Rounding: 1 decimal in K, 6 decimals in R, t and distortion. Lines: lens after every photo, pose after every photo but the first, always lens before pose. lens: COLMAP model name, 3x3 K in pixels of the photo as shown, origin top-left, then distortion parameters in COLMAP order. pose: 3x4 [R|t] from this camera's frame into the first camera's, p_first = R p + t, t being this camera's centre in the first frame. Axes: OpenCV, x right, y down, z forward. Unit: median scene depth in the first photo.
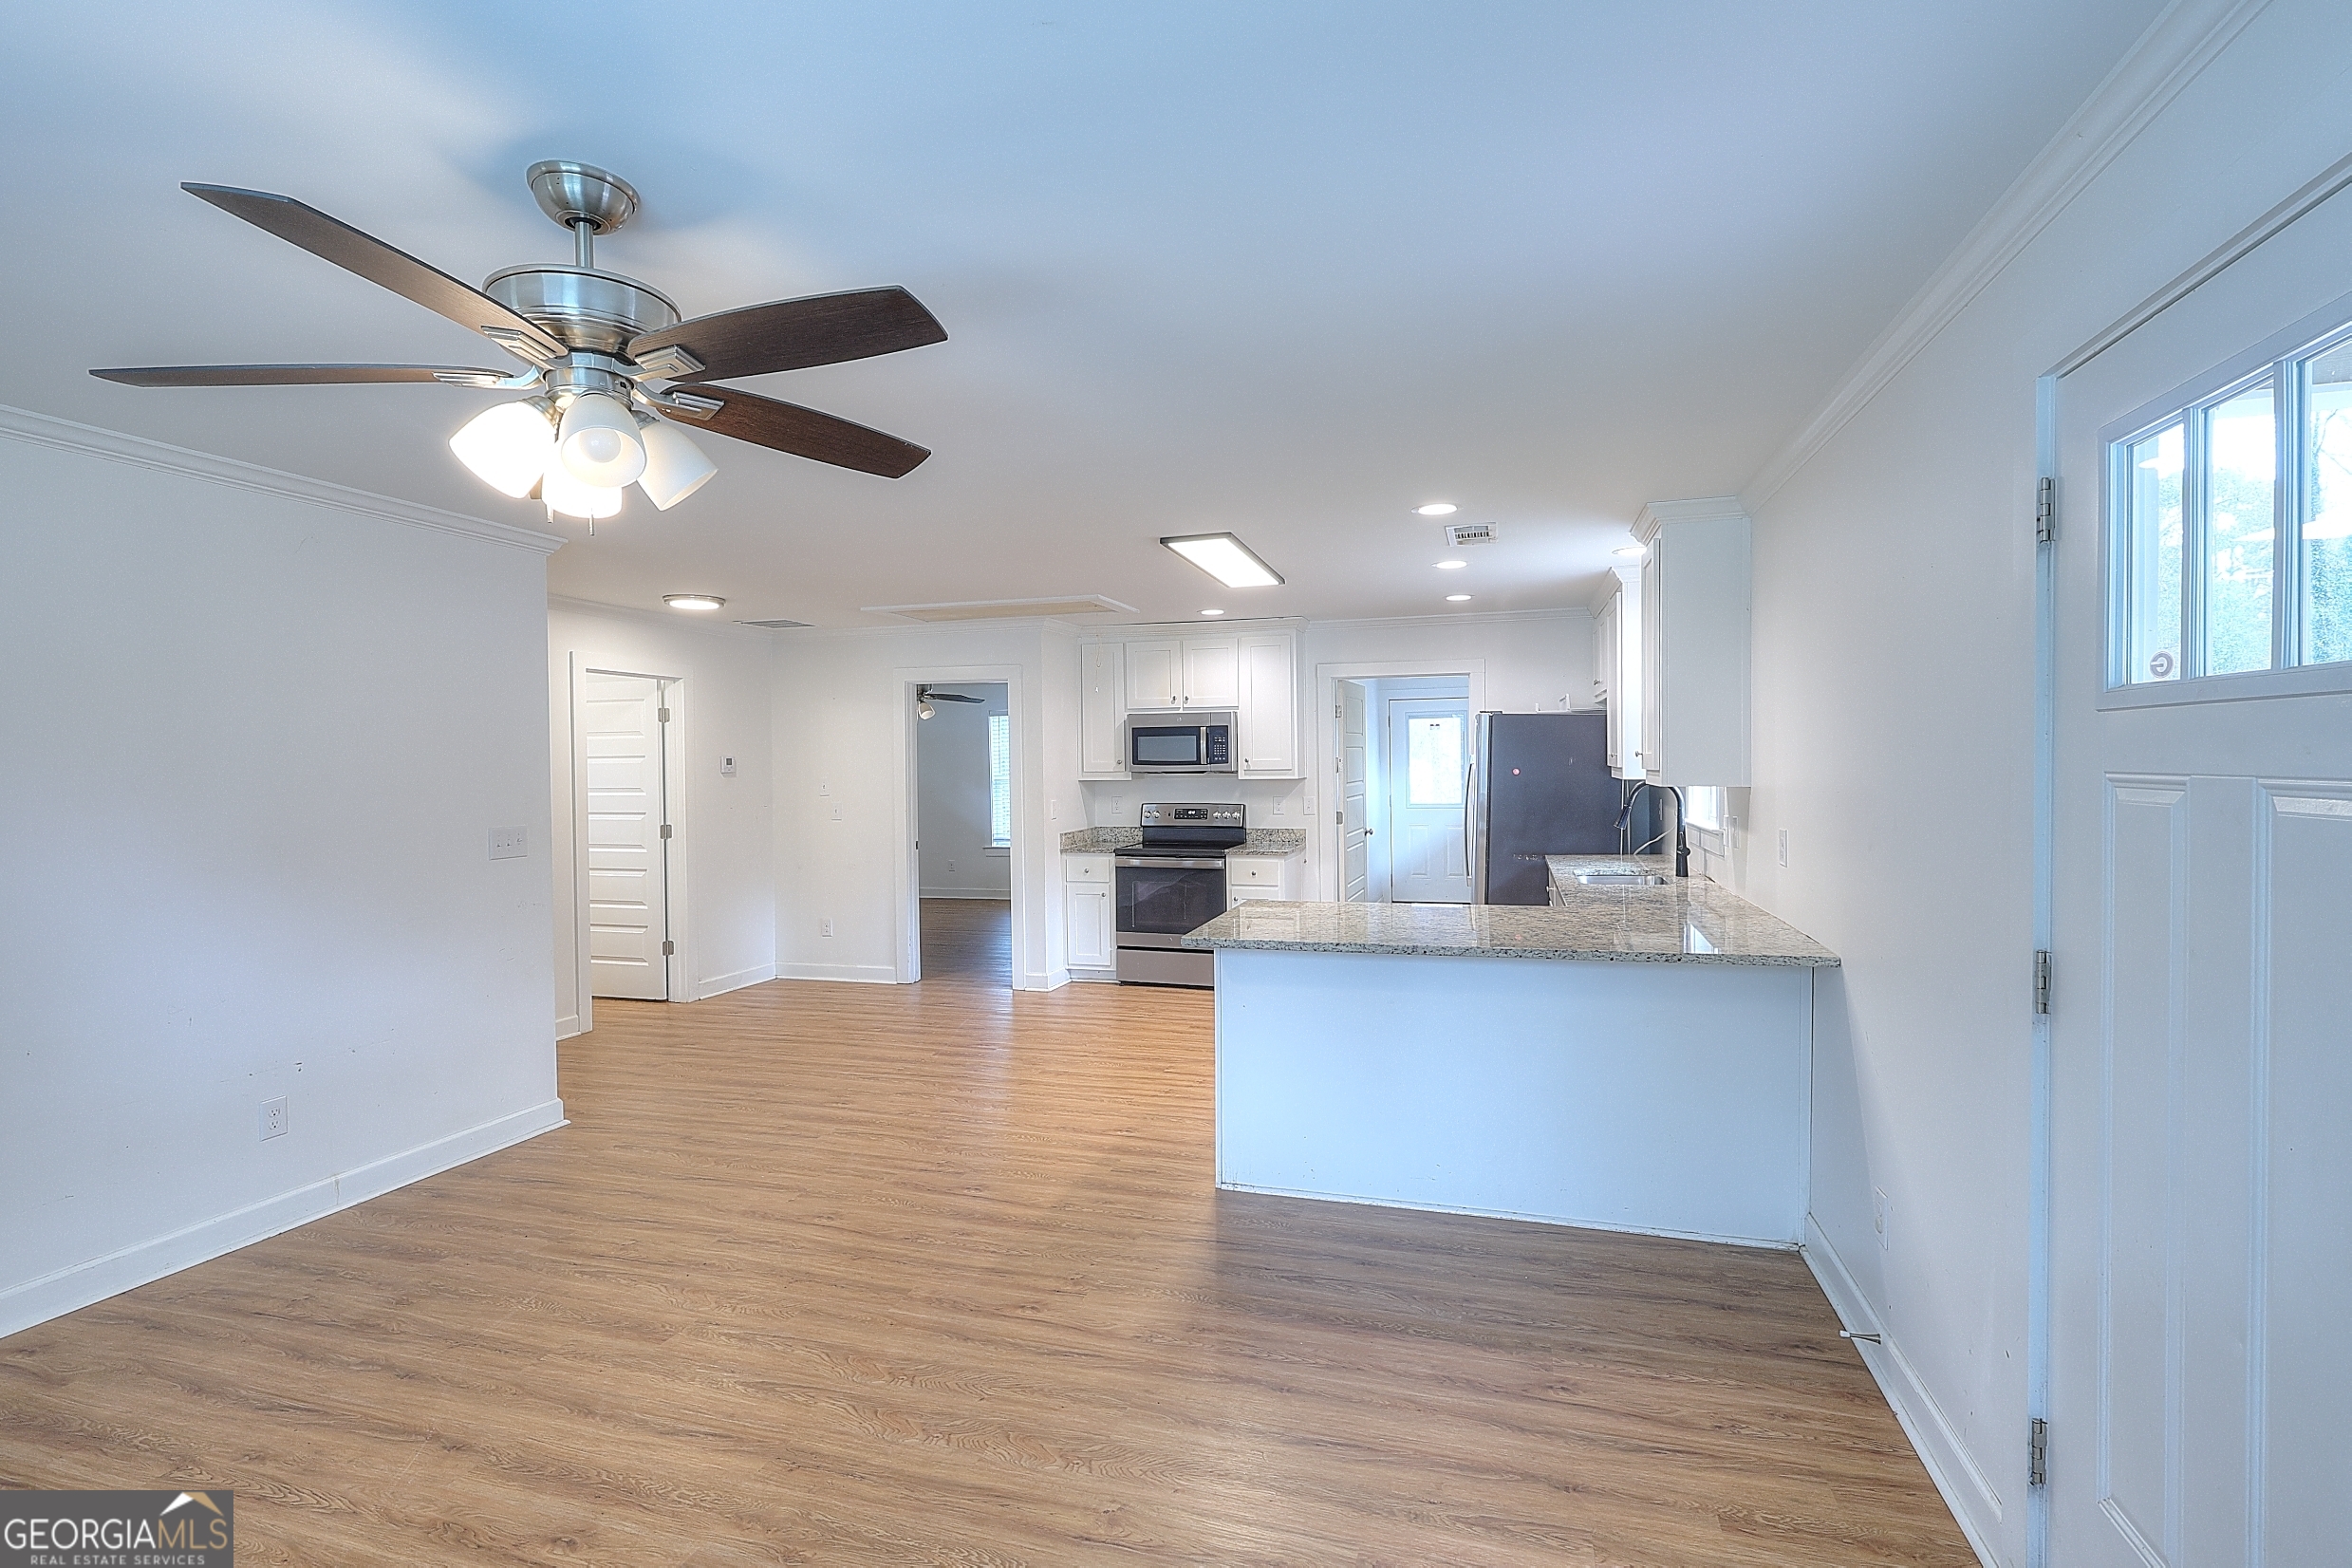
lens RADIAL K [[1111.4, 0, 1172.1], [0, 1111.4, 768.9], [0, 0, 1]] dist [-0.001906, 0.000475]
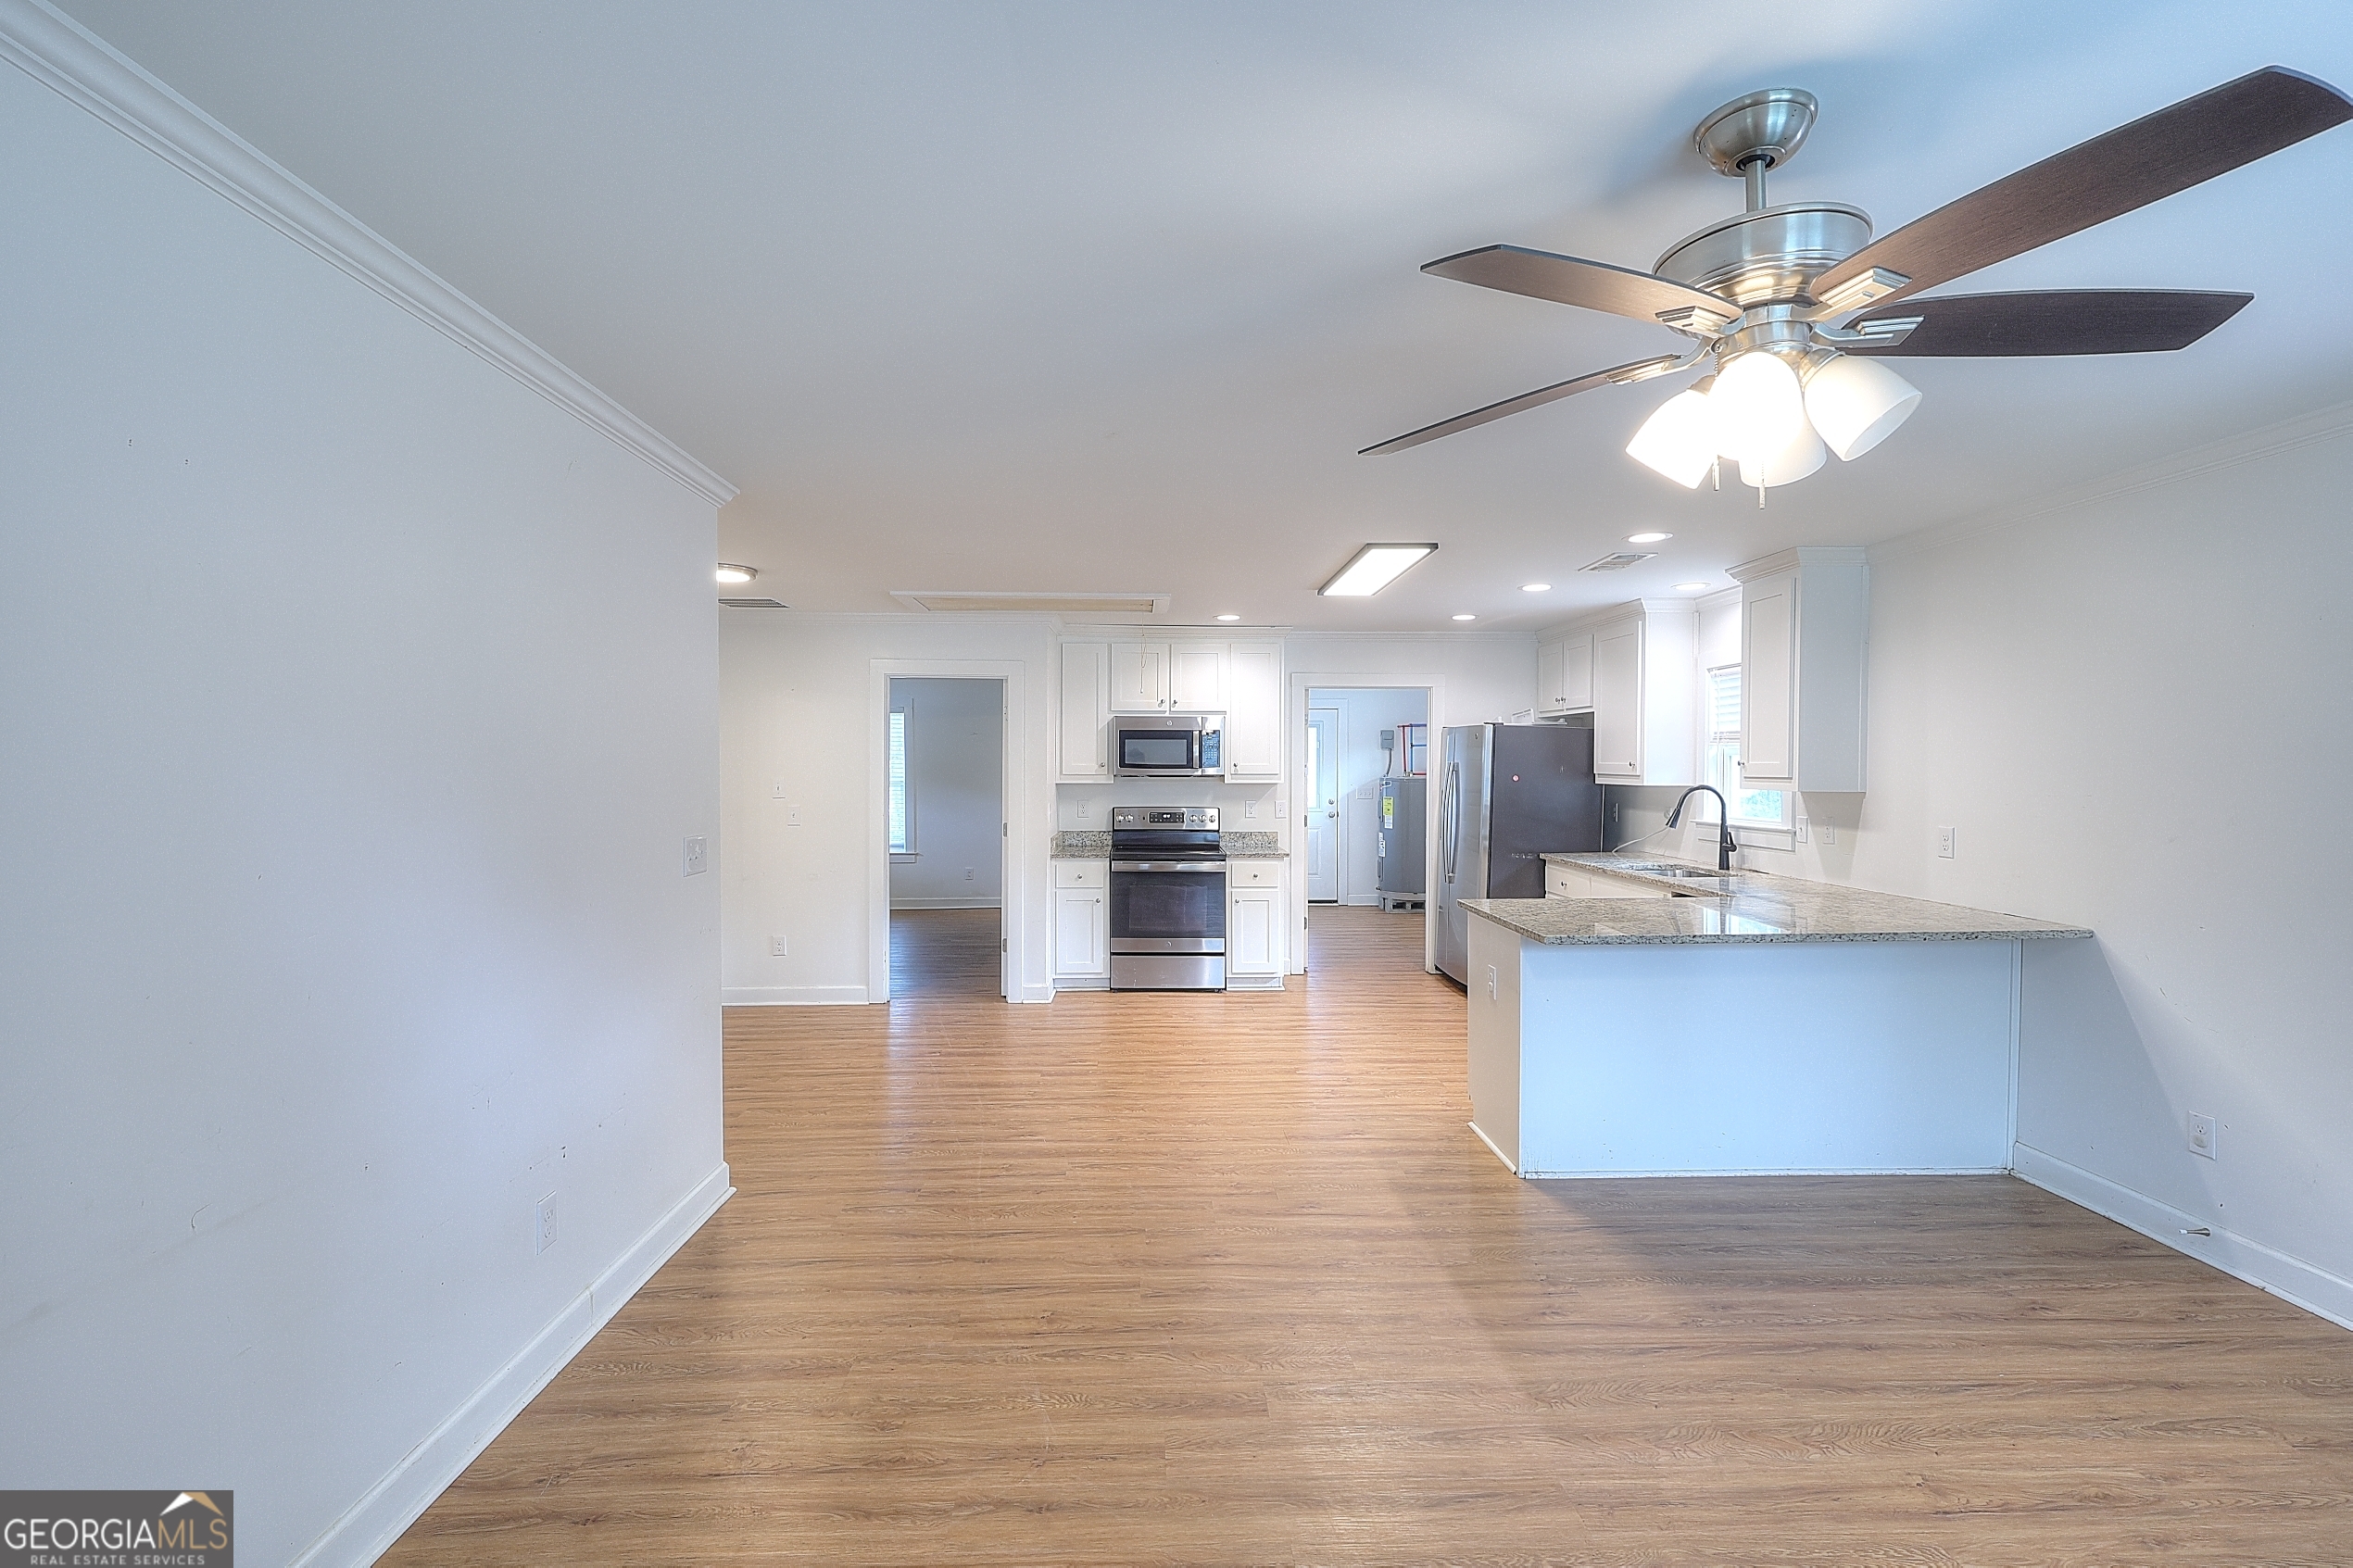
lens RADIAL K [[1083.6, 0, 1175.1], [0, 1083.6, 766.0], [0, 0, 1]] dist [-0.002489, 0.000652]
pose [[0.944880, 0.013965, 0.327118, -0.312635], [-0.011022, 0.999880, -0.010848, 0.004737], [-0.327231, 0.006644, 0.944921, 0.079651]]
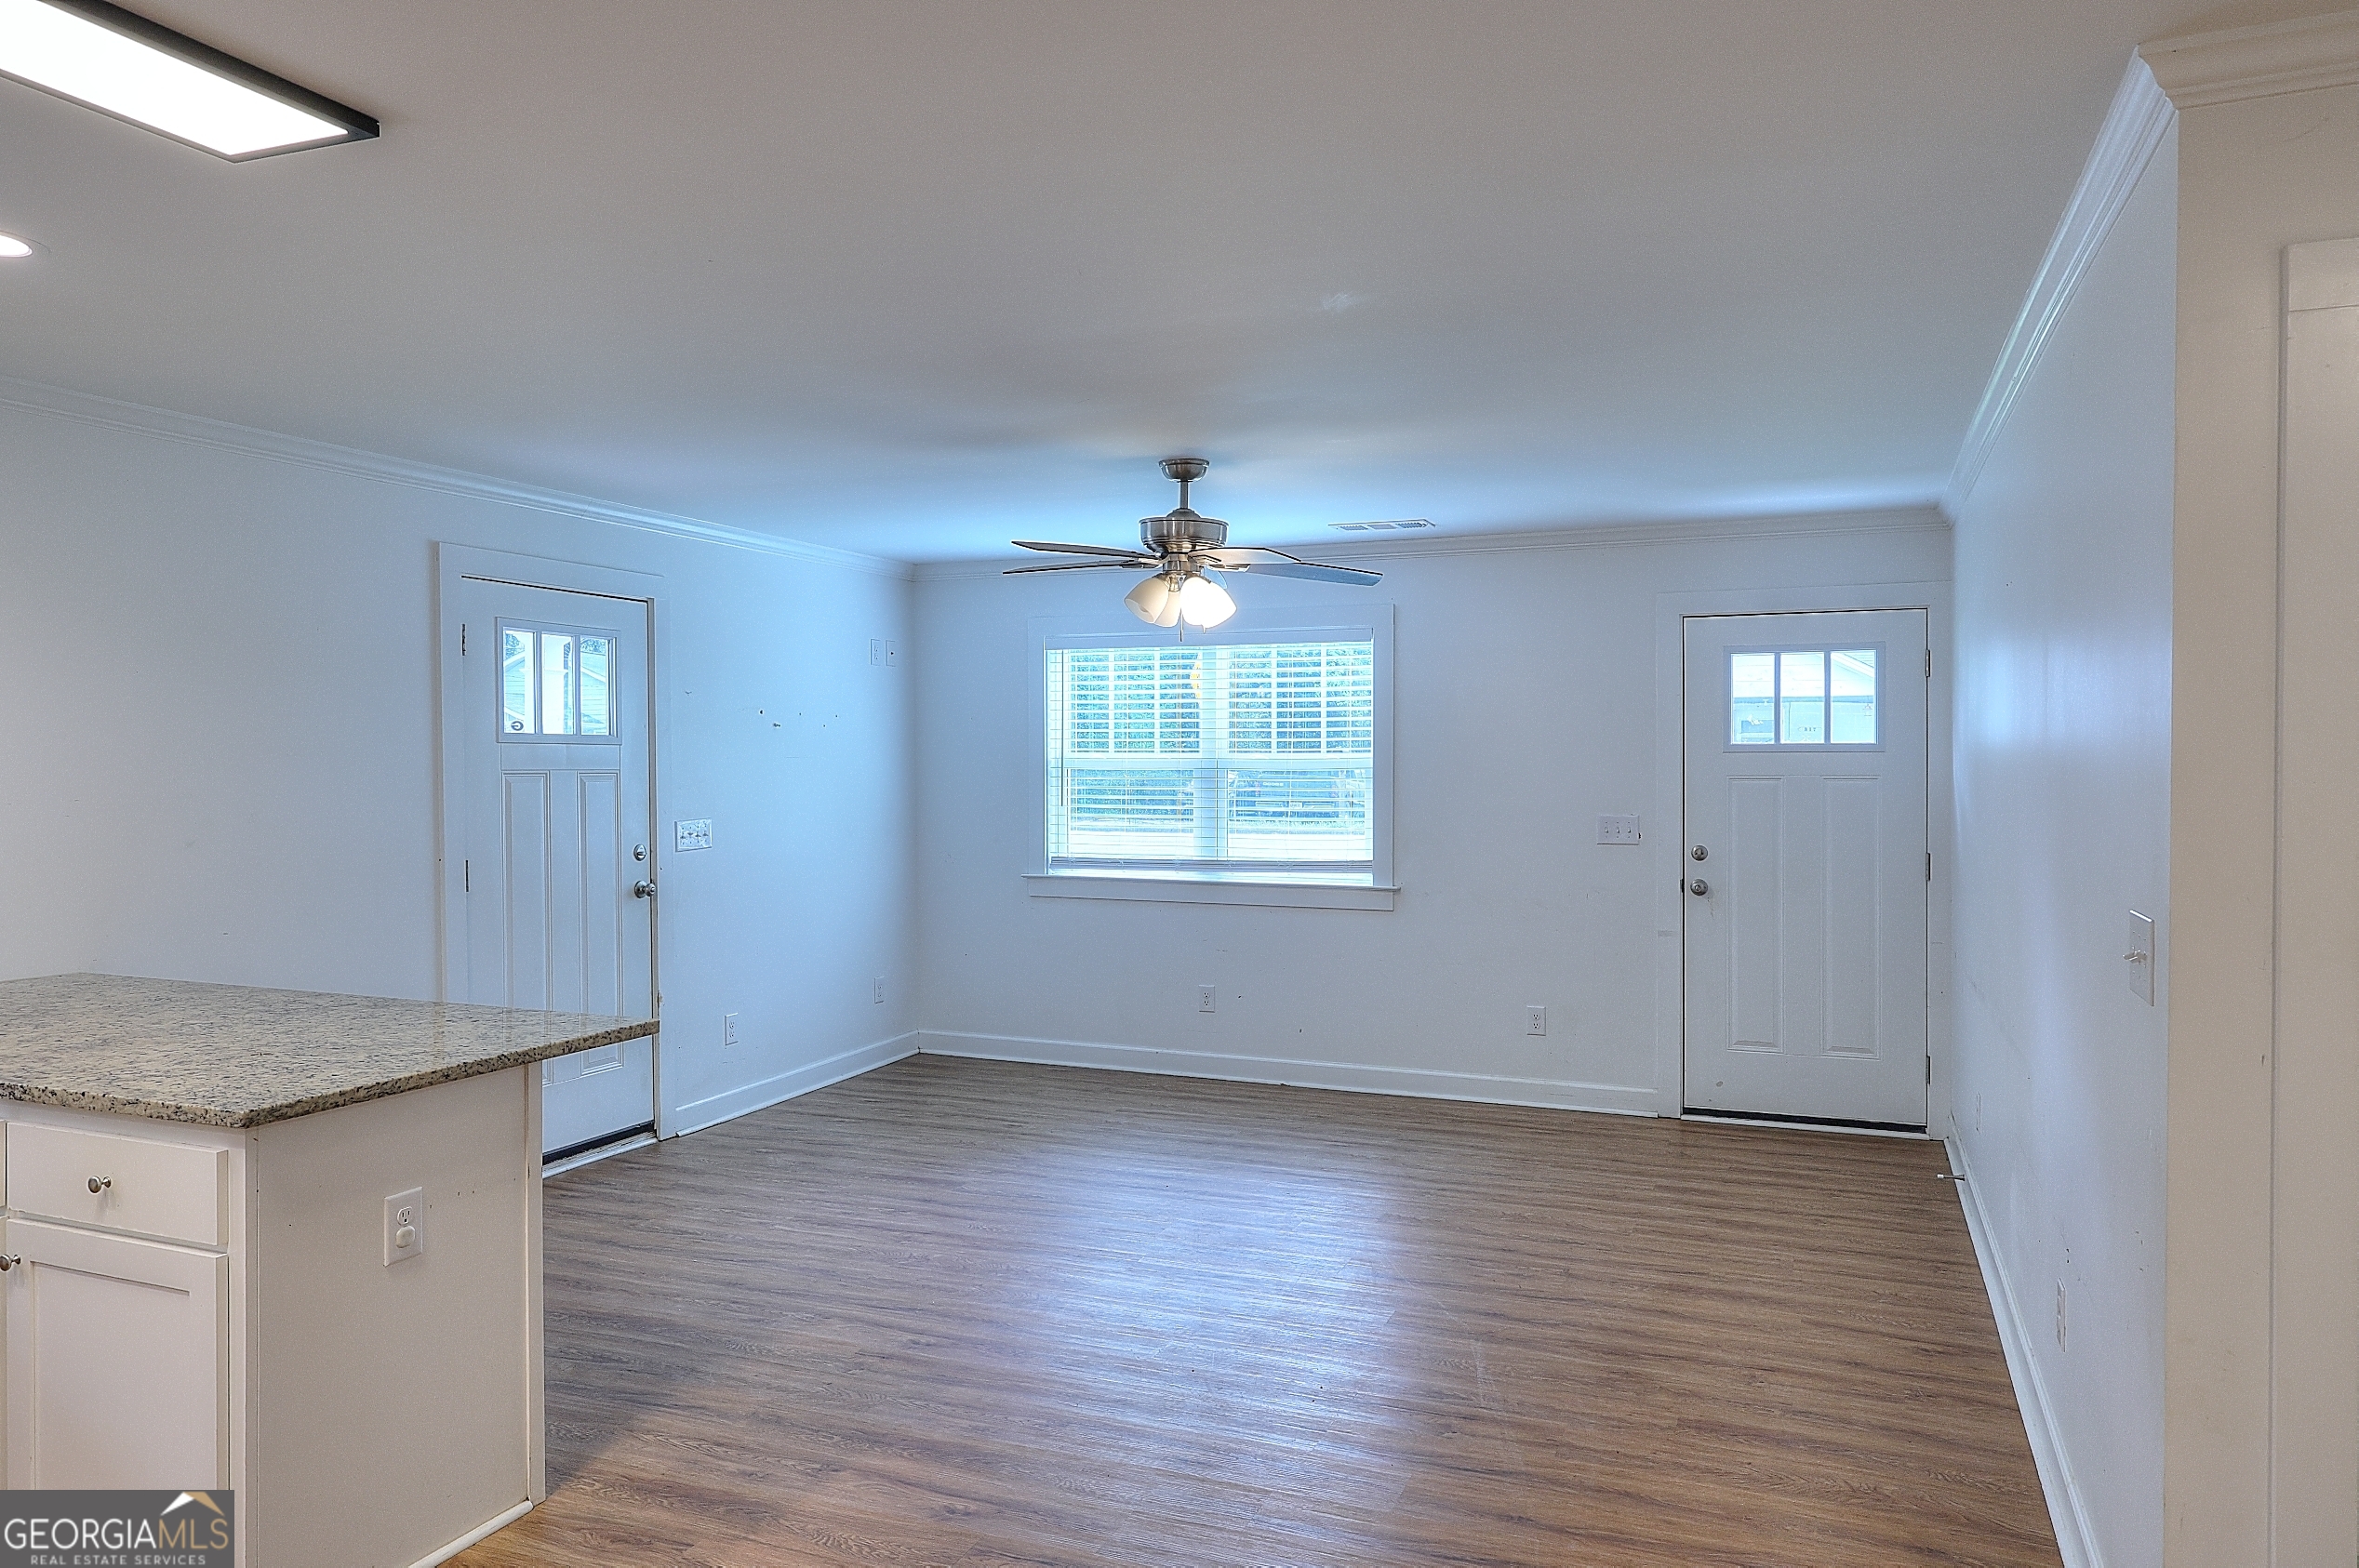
lens RADIAL K [[1557.1, 0, 1164.7], [0, 1557.1, 789.5], [0, 0, 1]] dist [-0.001633, 0.000154]
pose [[-0.994270, 0.009869, 0.106438, -0.193689], [0.012454, 0.999643, 0.023646, -0.003685], [-0.106167, 0.024836, -0.994038, 0.922044]]
